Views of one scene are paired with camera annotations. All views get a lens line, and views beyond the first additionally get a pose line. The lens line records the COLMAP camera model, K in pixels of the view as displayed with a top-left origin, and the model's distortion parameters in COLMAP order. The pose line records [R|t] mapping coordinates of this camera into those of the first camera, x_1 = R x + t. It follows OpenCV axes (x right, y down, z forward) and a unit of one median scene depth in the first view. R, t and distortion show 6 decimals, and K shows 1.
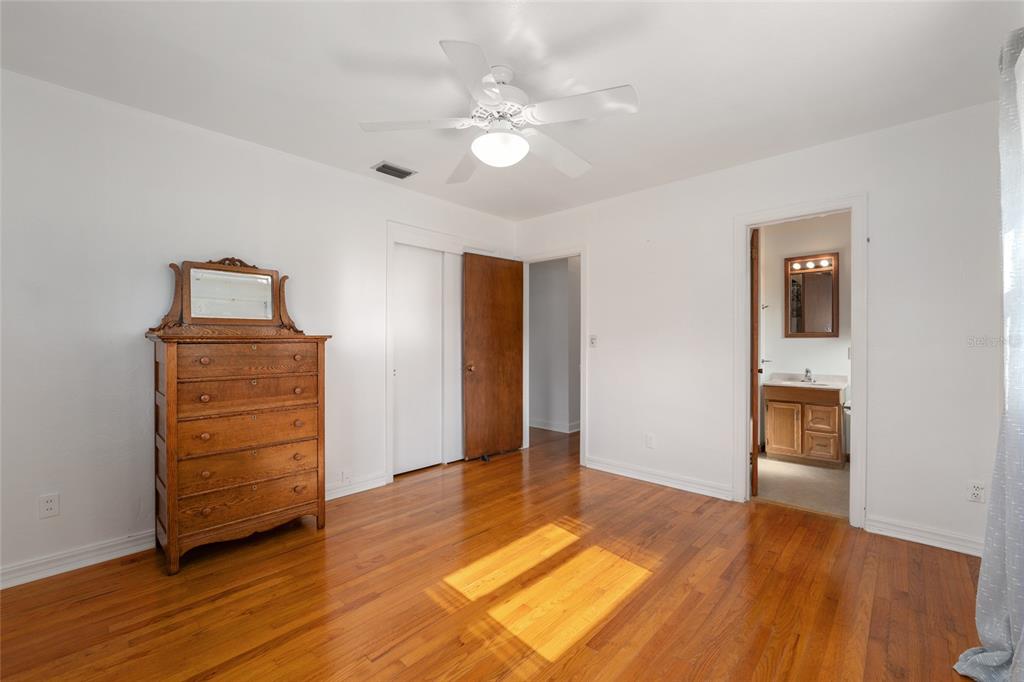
lens RADIAL K [[427.6, 0, 511.3], [0, 427.6, 339.8], [0, 0, 1]] dist [-0.001412, -0.000113]
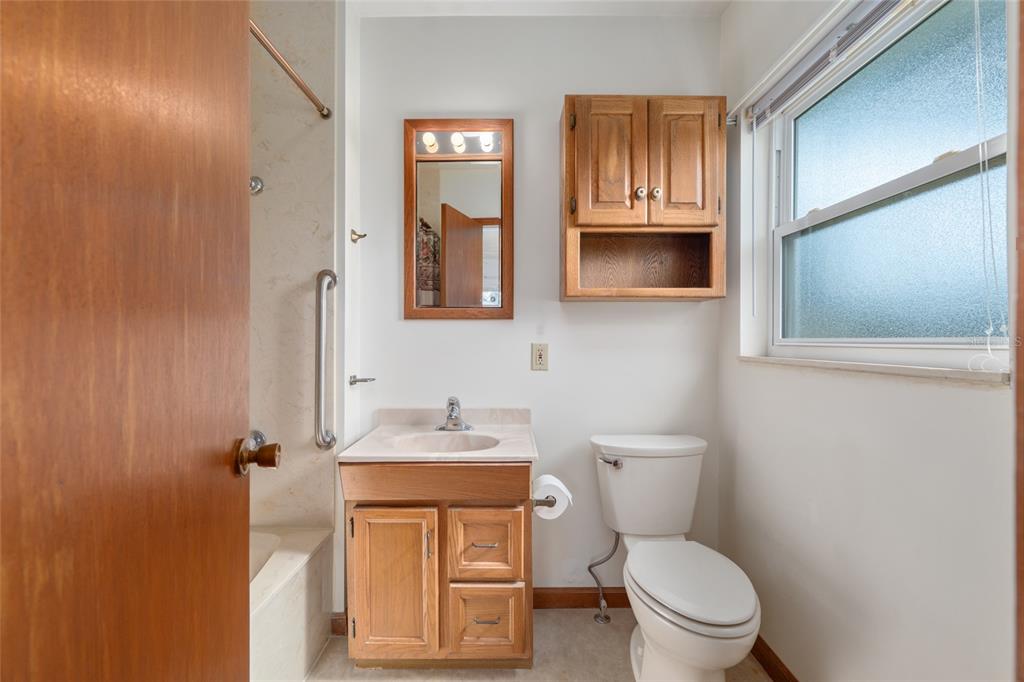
lens RADIAL K [[446.3, 0, 511.9], [0, 446.3, 338.2], [0, 0, 1]] dist [-0.001346, -0.000051]
pose [[0.728995, 0.000508, 0.684518, 0.470432], [0.000082, 1.000000, -0.000830, 0.013921], [-0.684519, 0.000661, 0.728995, 0.690668]]
